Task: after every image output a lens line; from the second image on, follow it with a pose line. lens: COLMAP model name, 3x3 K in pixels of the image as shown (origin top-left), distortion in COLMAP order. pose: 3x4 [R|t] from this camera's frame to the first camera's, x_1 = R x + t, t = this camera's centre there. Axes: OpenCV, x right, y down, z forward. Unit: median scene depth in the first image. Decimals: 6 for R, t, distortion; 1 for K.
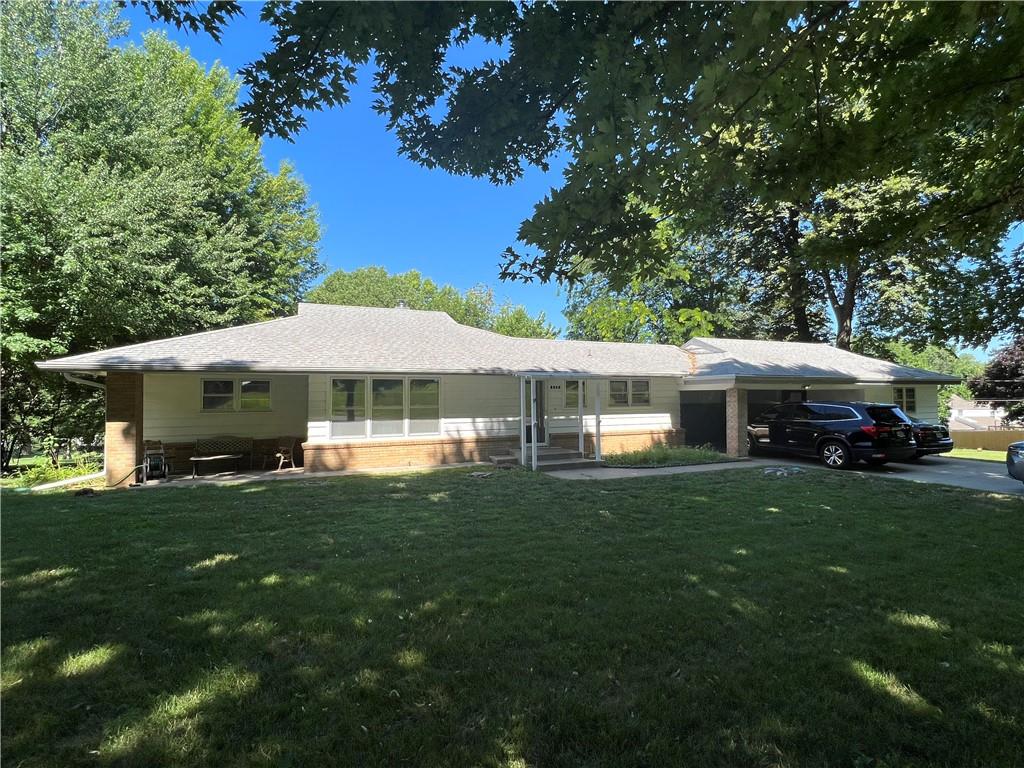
lens RADIAL K [[481.2, 0, 512.0], [0, 481.2, 384.0], [0, 0, 1]] dist [-0.002614, -0.000175]
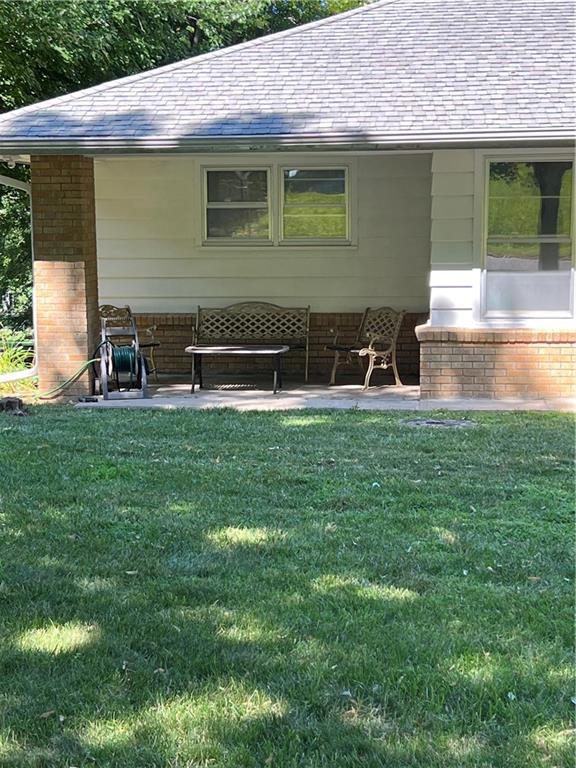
lens RADIAL K [[1409.0, 0, 288.0], [0, 1409.0, 384.0], [0, 0, 1]] dist [0.145555, -0.028165]
pose [[0.870308, 0.060595, -0.488766, 0.048284], [0.015399, 0.988569, 0.149979, -0.006902], [0.492267, -0.138055, 0.859427, -0.073113]]
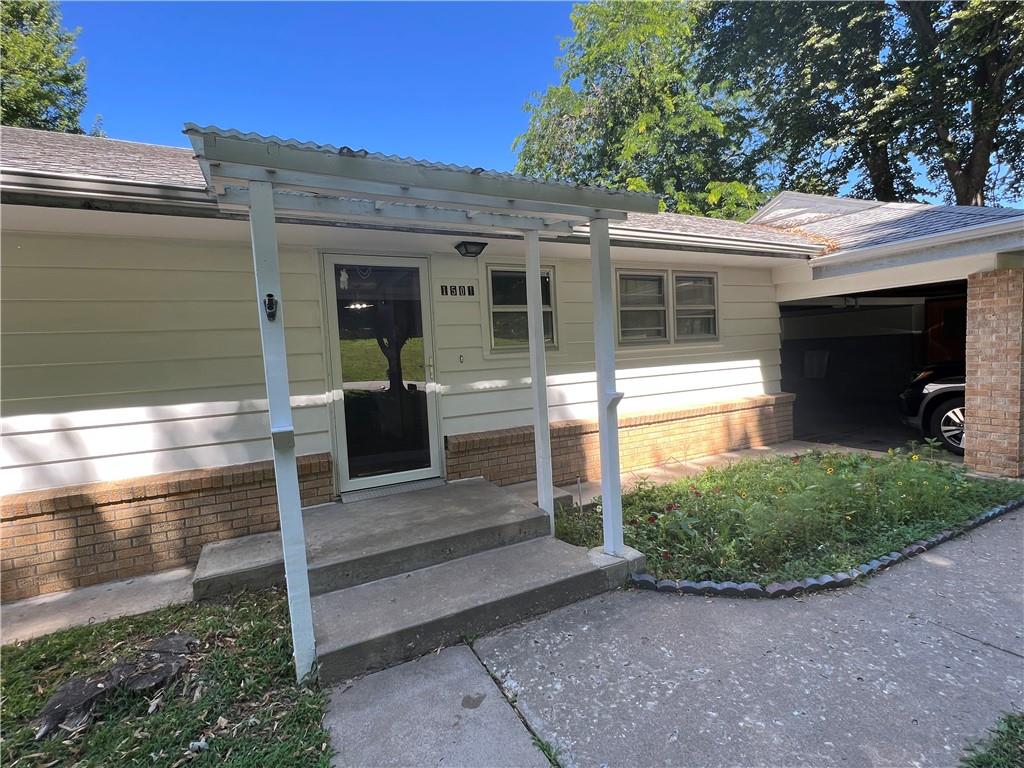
lens RADIAL K [[481.2, 0, 512.0], [0, 481.2, 384.0], [0, 0, 1]] dist [-0.002614, -0.000175]
pose [[0.996241, -0.050205, 0.070589, 0.114056], [0.044015, 0.995265, 0.086656, 0.048450], [-0.074605, -0.083224, 0.993734, 0.776732]]
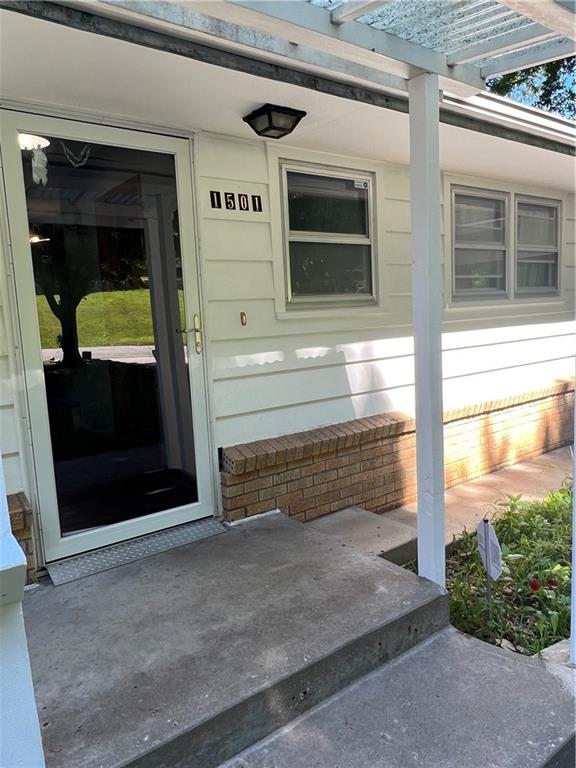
lens RADIAL K [[552.1, 0, 288.0], [0, 552.1, 384.0], [0, 0, 1]] dist [-0.002712, -0.004500]
pose [[0.969421, -0.070662, 0.235010, 0.061634], [0.034438, 0.987343, 0.154815, 0.050669], [-0.242975, -0.141988, 0.959585, 0.893777]]
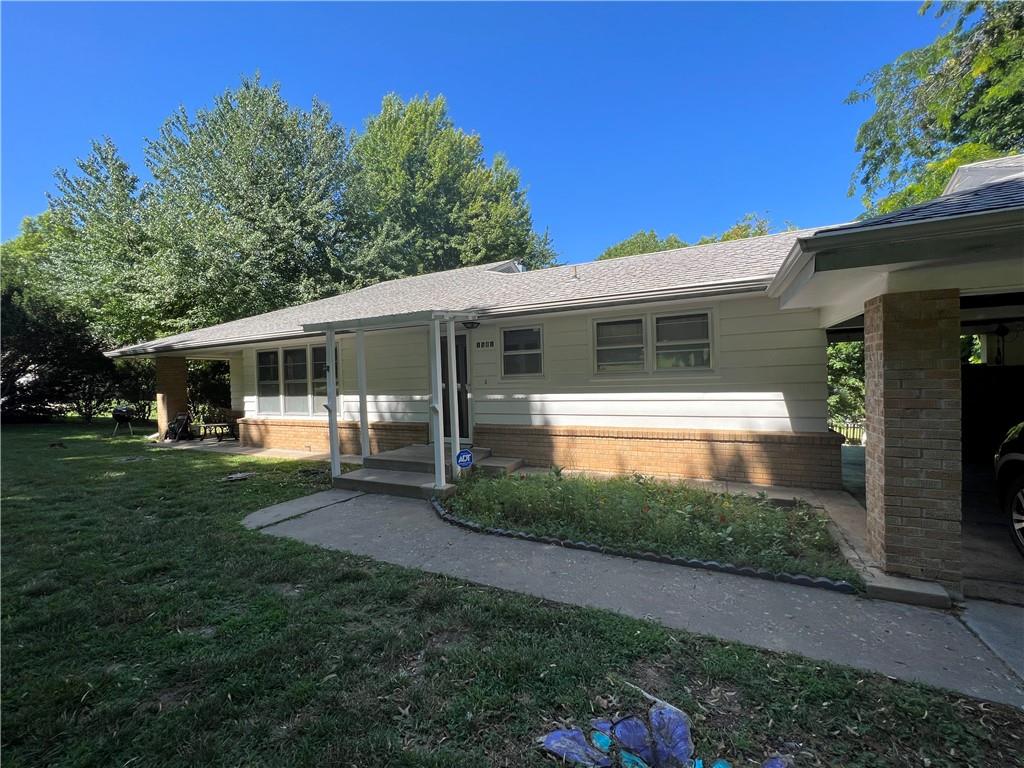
lens RADIAL K [[412.4, 0, 507.9], [0, 412.4, 385.9], [0, 0, 1]] dist [-0.001556, -0.000206]
pose [[0.651529, 0.000544, -0.758623, 0.550695], [0.043274, 0.998345, 0.037881, 0.044601], [0.757388, -0.057509, 0.650427, 0.797810]]
